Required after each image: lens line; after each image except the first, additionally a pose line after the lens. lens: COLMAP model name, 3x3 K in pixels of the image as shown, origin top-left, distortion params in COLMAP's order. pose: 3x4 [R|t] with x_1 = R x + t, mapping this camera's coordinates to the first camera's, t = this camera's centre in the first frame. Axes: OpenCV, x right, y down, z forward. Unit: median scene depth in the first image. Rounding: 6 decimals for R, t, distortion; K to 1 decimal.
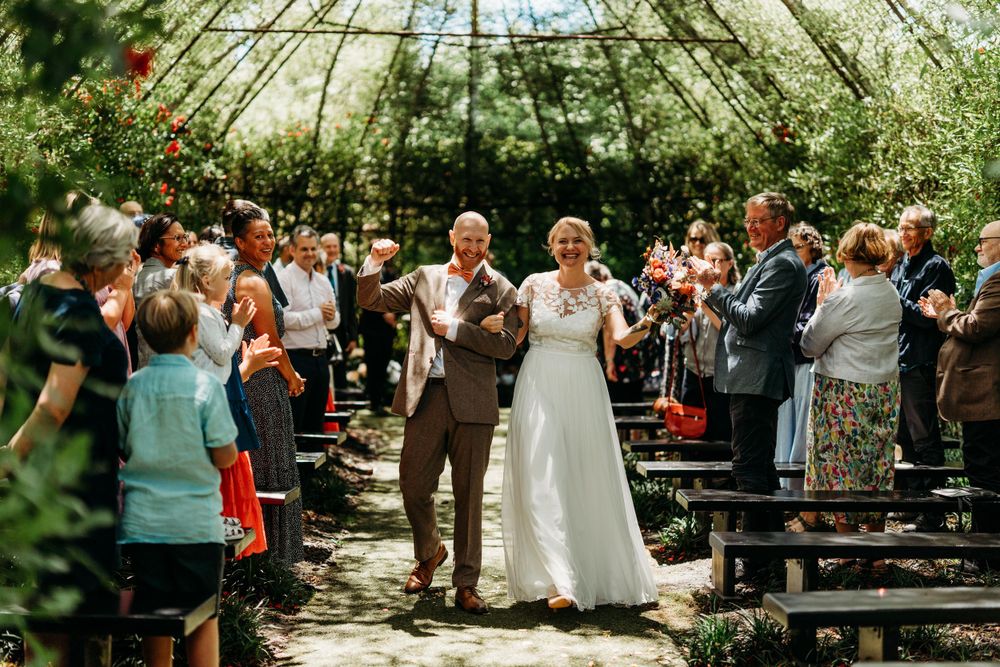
lens RADIAL K [[1366.9, 0, 501.1], [0, 1366.9, 335.1], [0, 0, 1]] dist [0.053780, 0.000000]
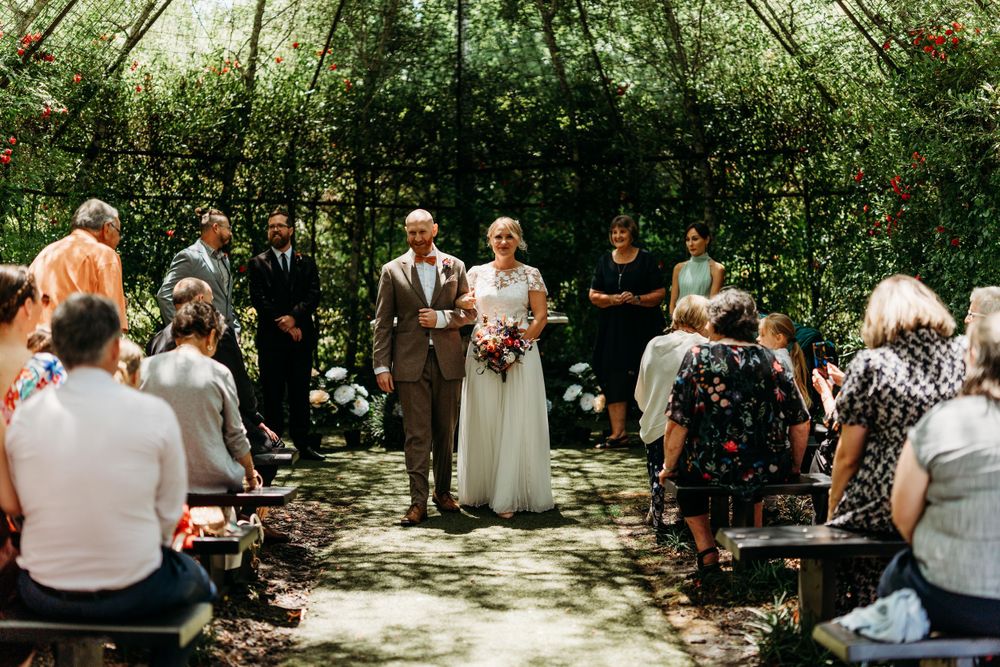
lens RADIAL K [[1366.9, 0, 498.9], [0, 1366.9, 334.1], [0, 0, 1]] dist [0.053780, 0.000000]
pose [[0.999788, -0.015725, 0.013301, -0.025207], [0.015626, 0.999850, 0.007466, -0.016772], [-0.013416, -0.007257, 0.999884, 0.470389]]
